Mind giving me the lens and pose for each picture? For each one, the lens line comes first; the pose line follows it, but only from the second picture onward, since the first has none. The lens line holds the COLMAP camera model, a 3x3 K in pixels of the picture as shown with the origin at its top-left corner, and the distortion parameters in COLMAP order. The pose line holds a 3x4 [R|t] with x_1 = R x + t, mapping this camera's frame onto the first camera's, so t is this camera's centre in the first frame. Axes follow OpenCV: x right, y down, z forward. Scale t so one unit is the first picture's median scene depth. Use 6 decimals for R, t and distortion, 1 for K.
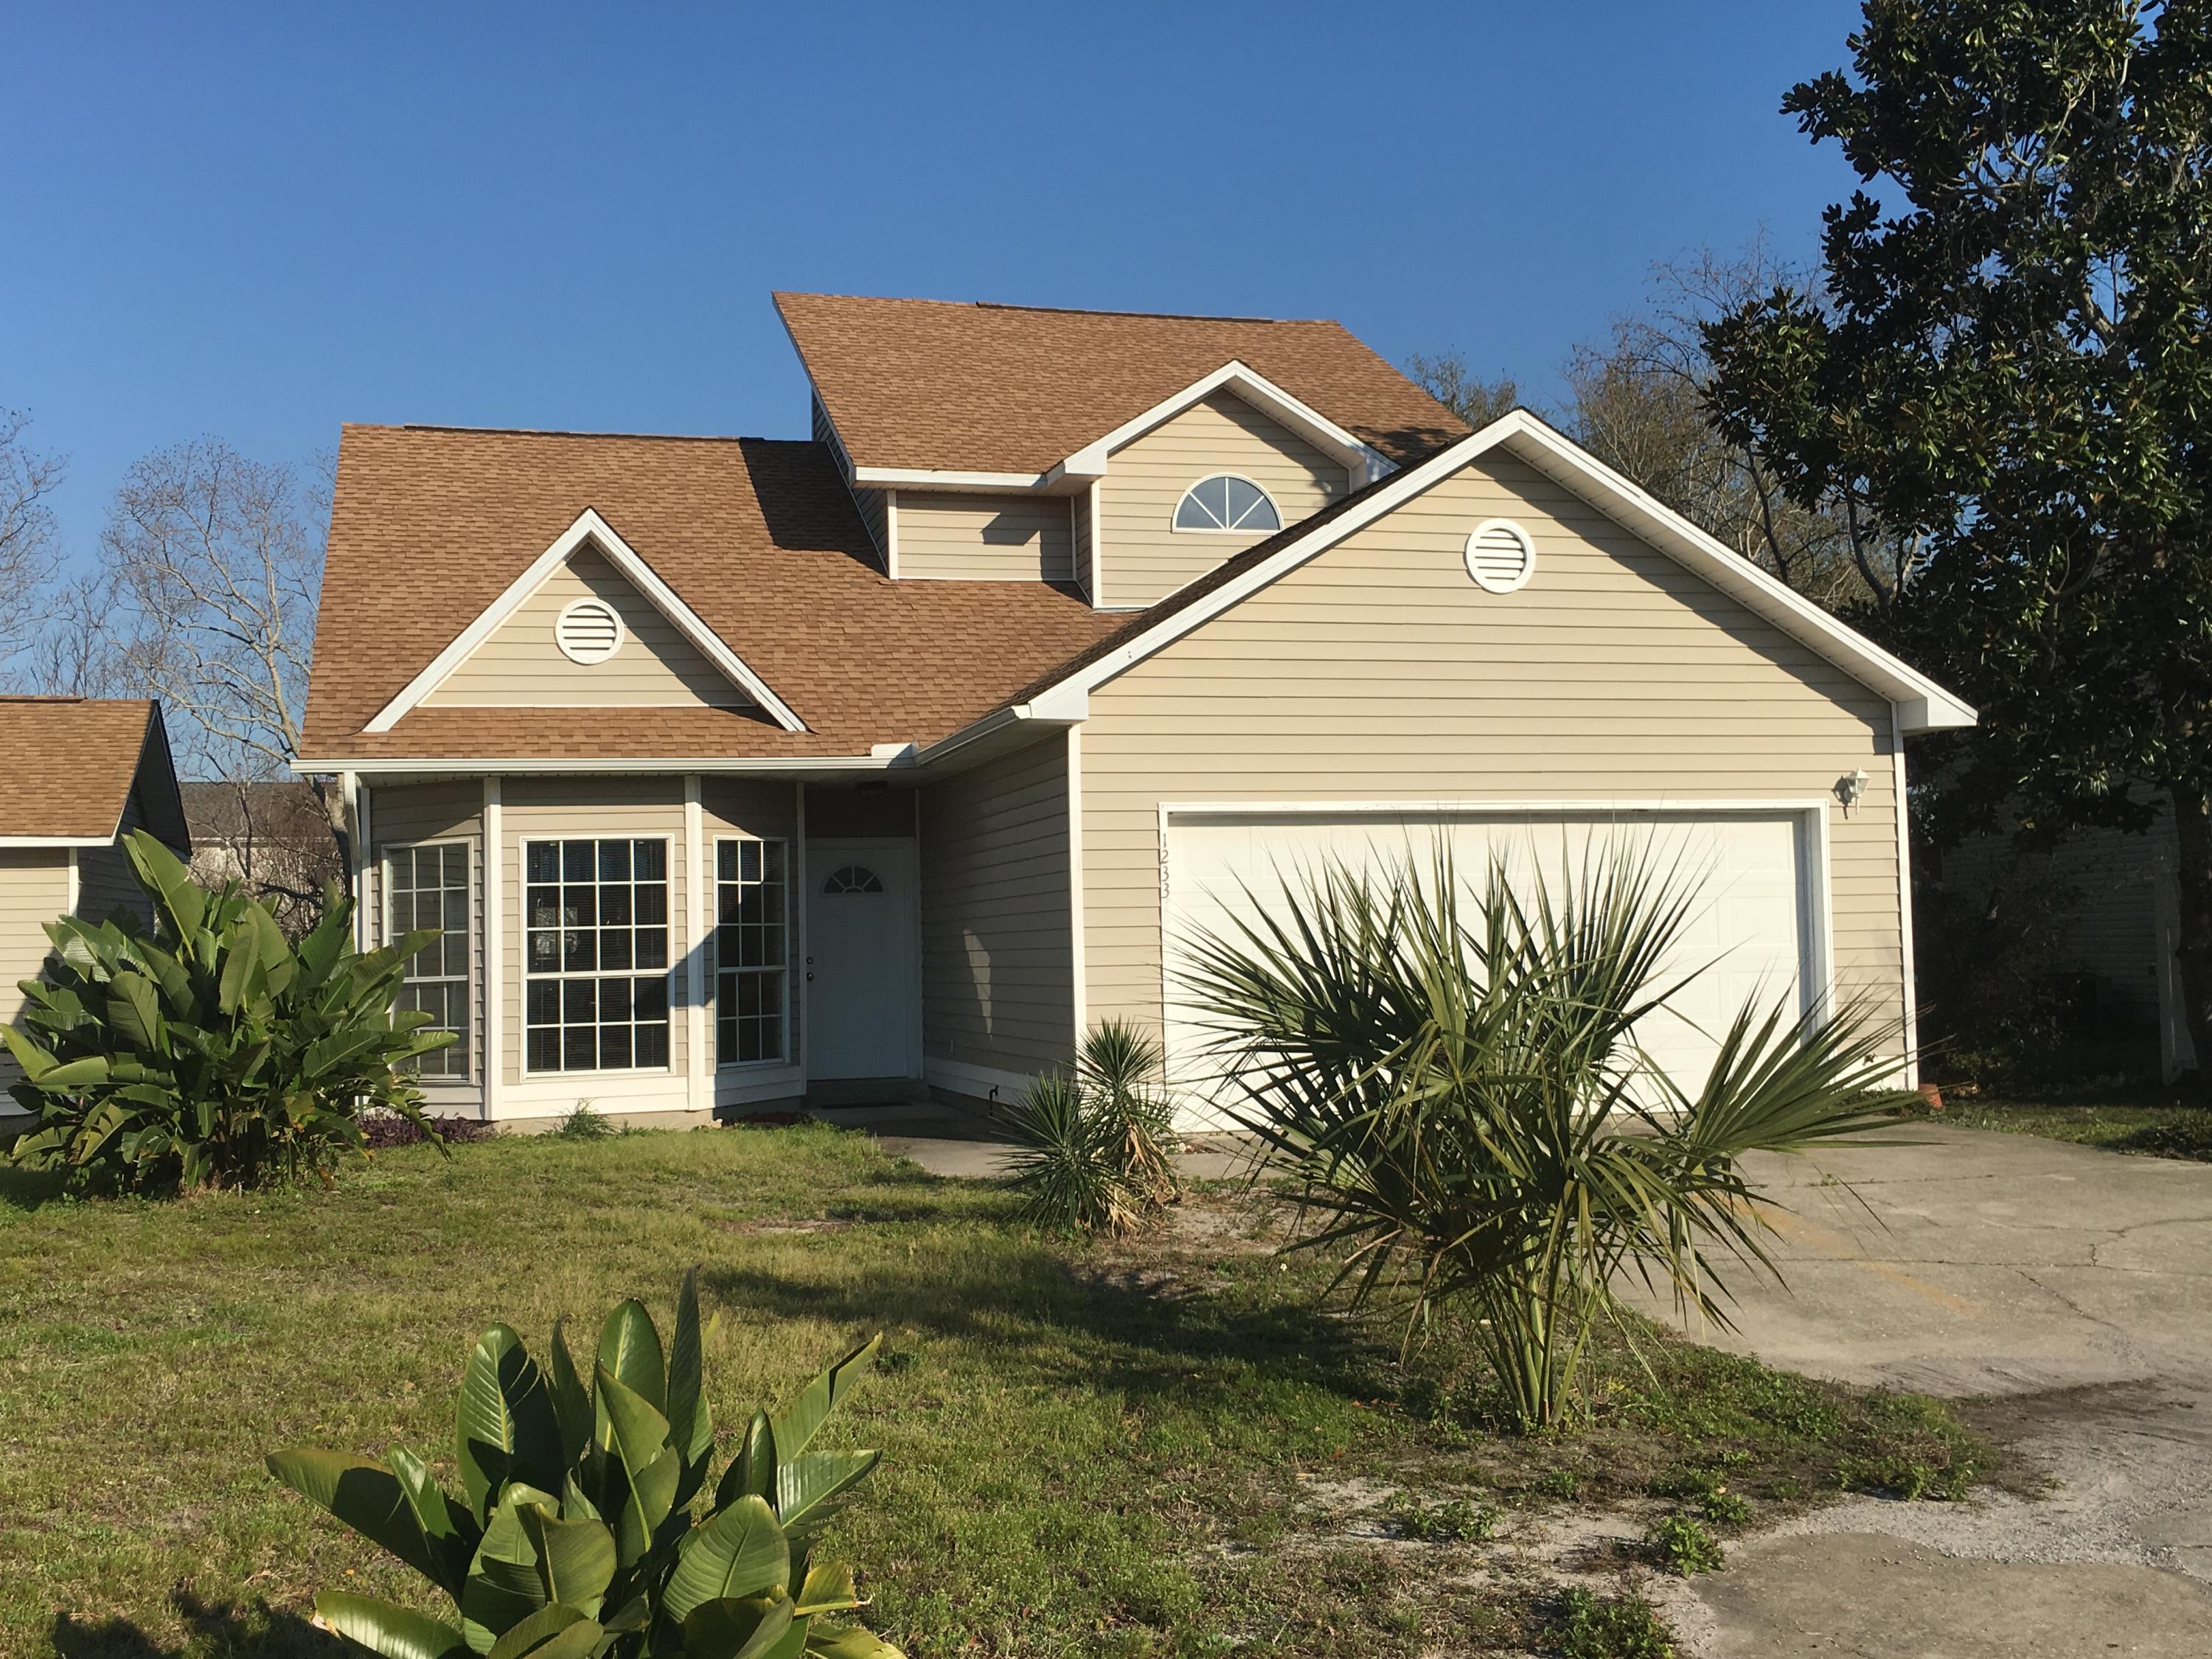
lens RADIAL K [[2226.1, 0, 1106.0], [0, 2226.1, 829.5], [0, 0, 1]] dist [0.019259, 0.000882]
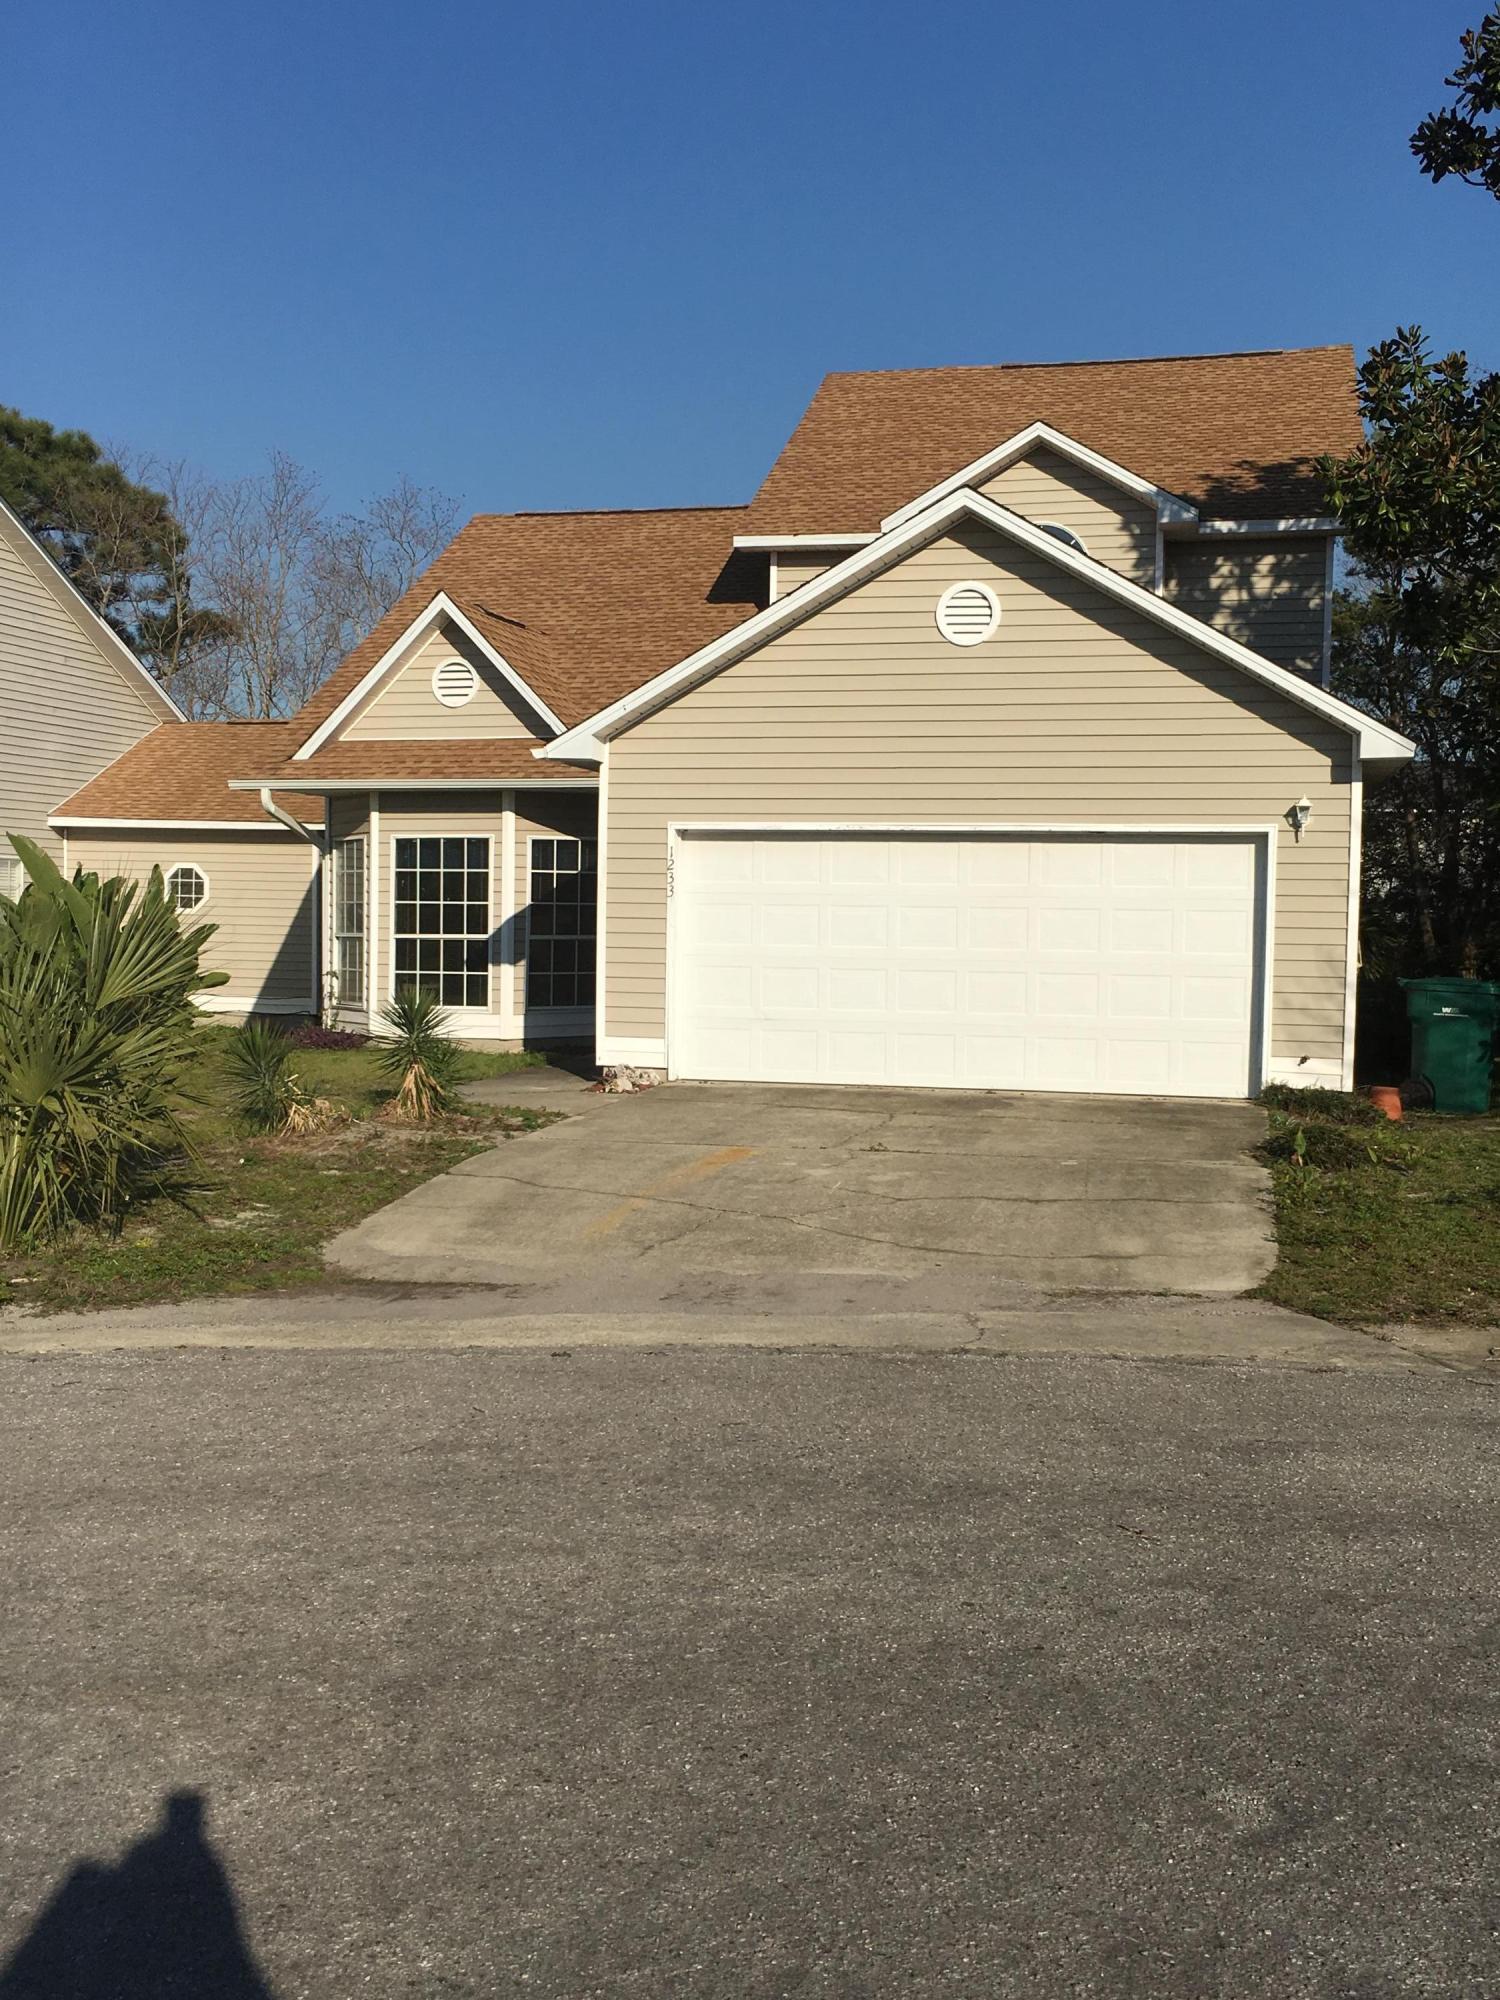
lens RADIAL K [[2012.8, 0, 750.0], [0, 2012.8, 1000.0], [0, 0, 1]] dist [0.019259, 0.000882]
pose [[0.883183, 0.055860, -0.465690, 0.516757], [-0.009154, 0.994746, 0.101961, -0.024291], [0.468939, -0.085788, 0.879054, -0.004310]]
